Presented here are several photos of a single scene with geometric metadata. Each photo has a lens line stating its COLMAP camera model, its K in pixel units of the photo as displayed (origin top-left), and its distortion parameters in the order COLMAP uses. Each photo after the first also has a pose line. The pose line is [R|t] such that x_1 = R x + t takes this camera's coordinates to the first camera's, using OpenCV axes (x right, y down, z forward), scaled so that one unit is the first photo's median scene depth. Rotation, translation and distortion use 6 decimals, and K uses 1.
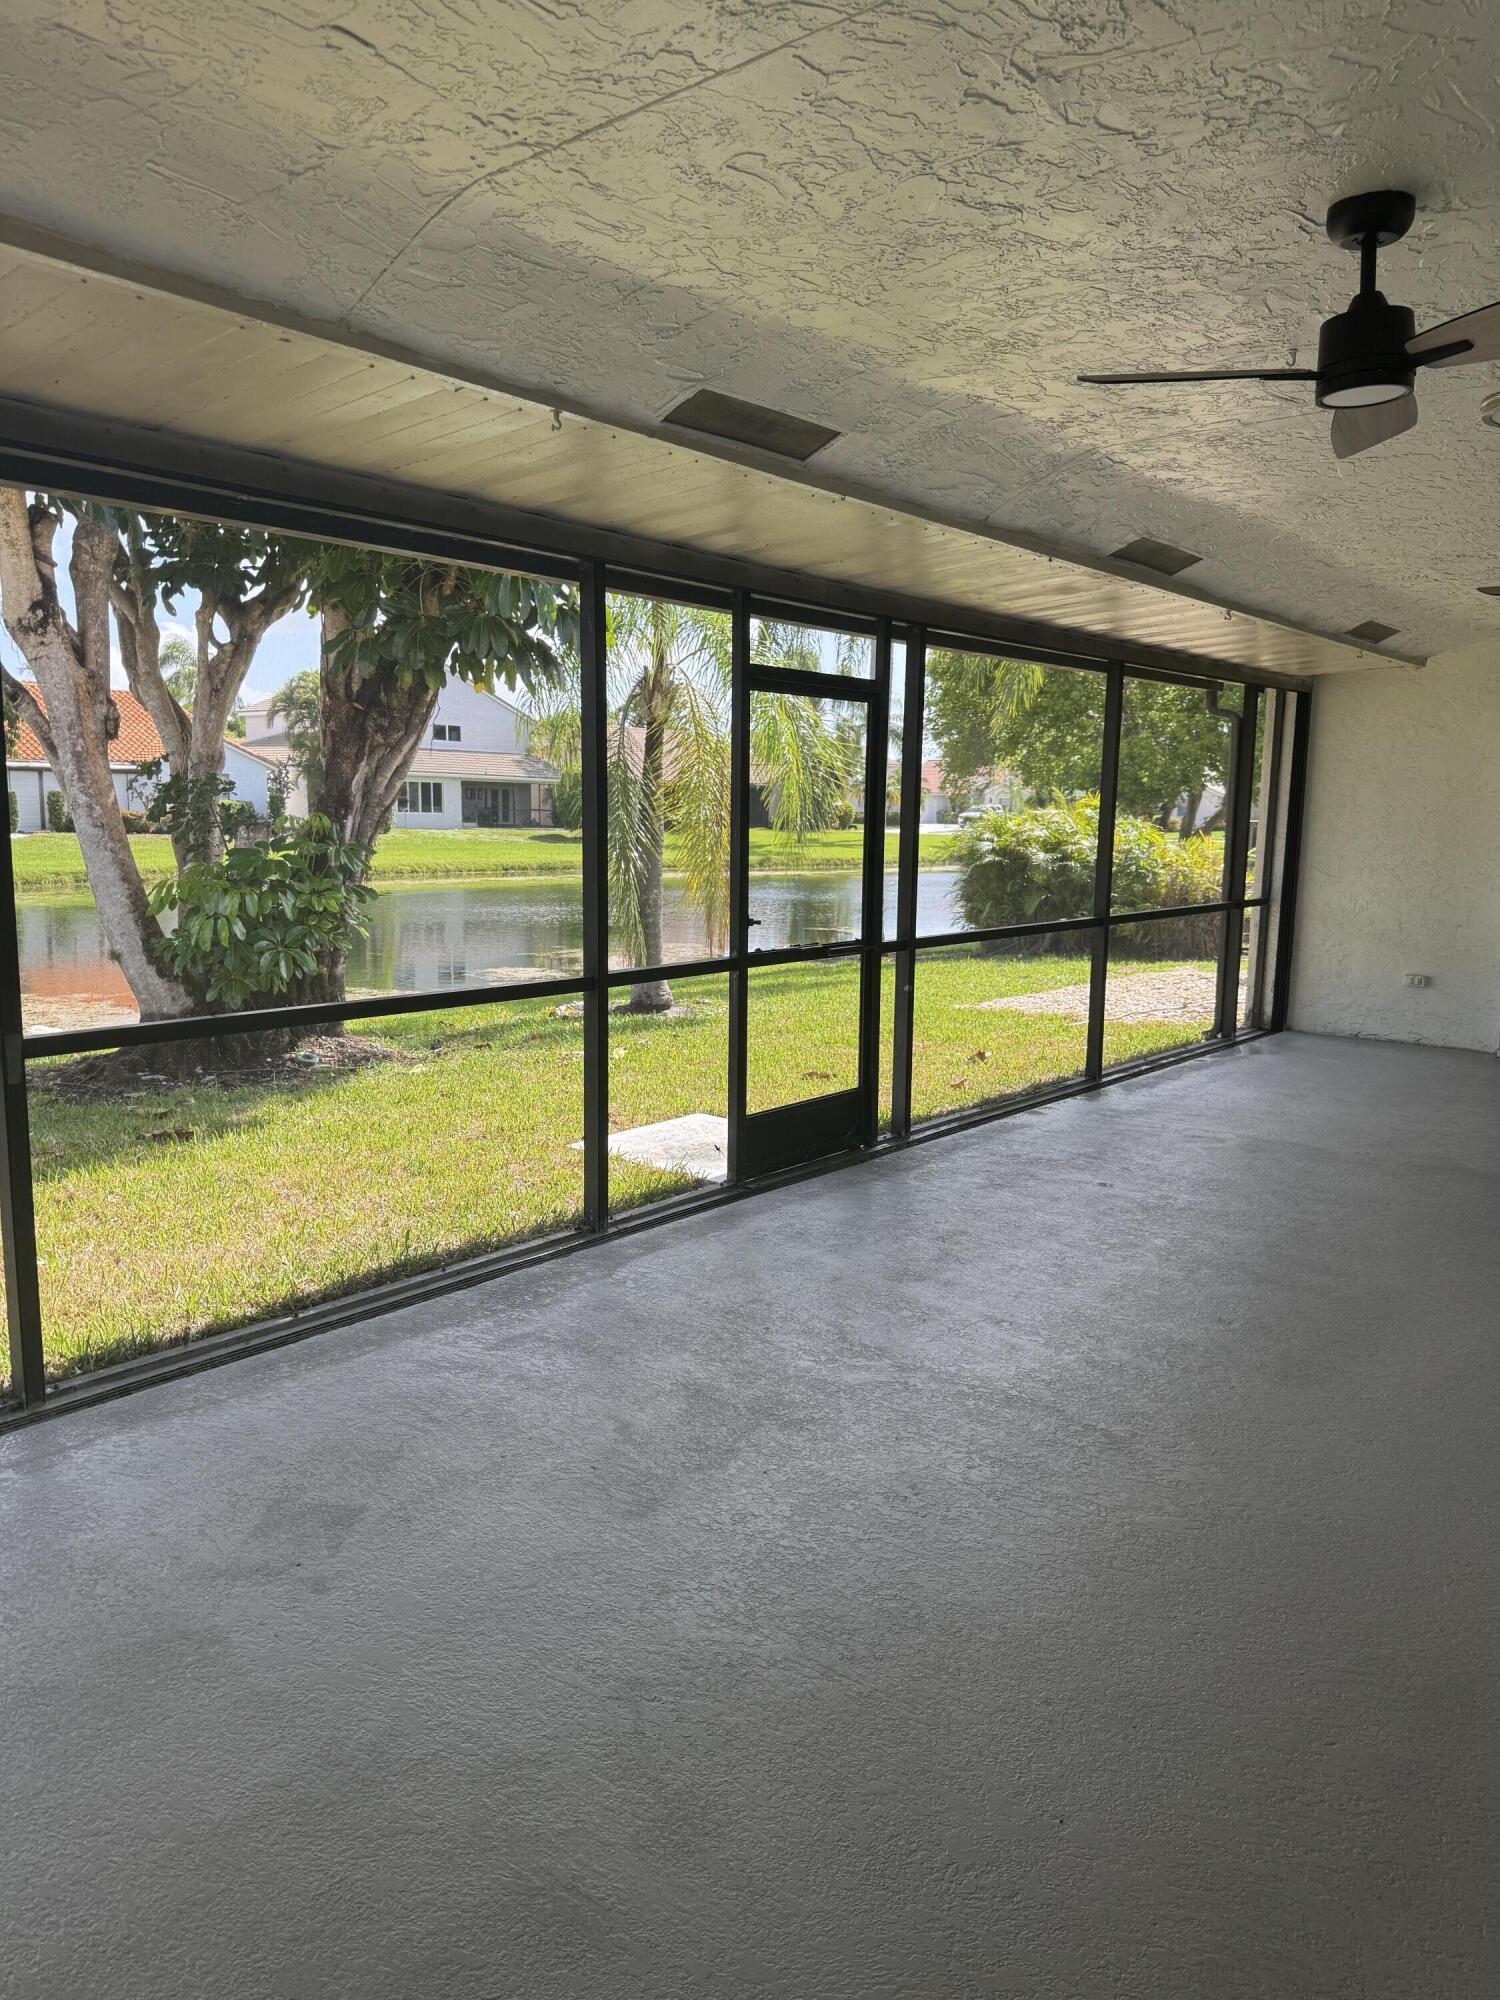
lens RADIAL K [[1396.9, 0, 747.4], [0, 1396.9, 998.9], [0, 0, 1]] dist [0.064392, -0.052901]
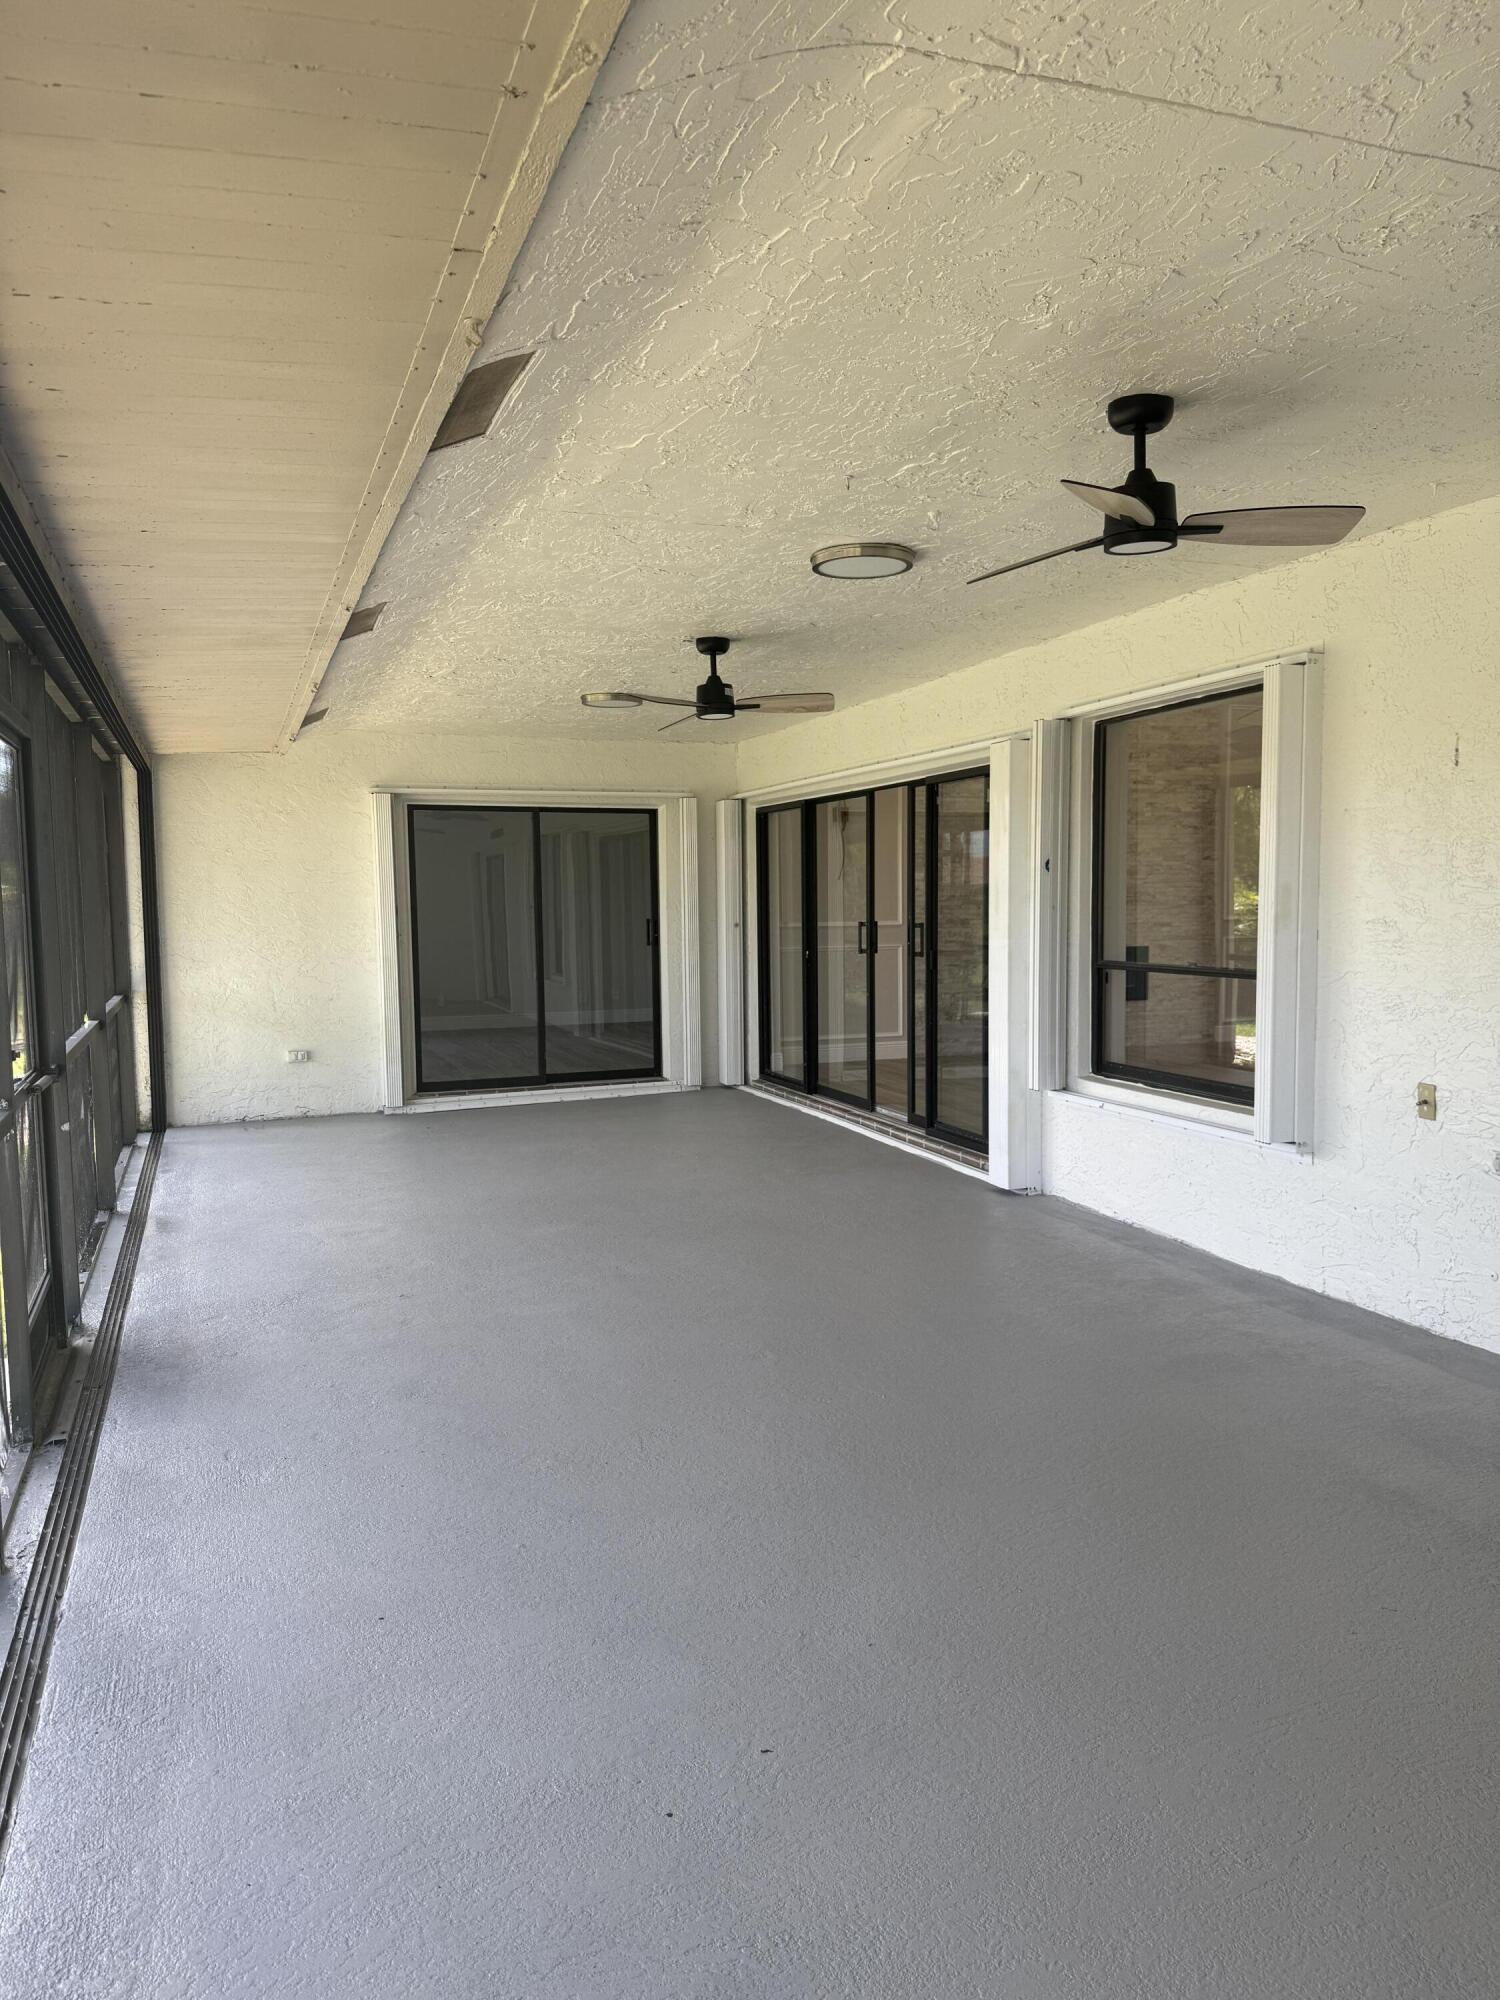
lens RADIAL K [[1396.9, 0, 753.4], [0, 1396.9, 1006.9], [0, 0, 1]] dist [0.064392, -0.052901]
pose [[0.499909, -0.093102, 0.861059, -0.239811], [0.143467, 0.989372, 0.023682, -0.025033], [-0.854113, 0.111695, 0.507953, 0.190449]]
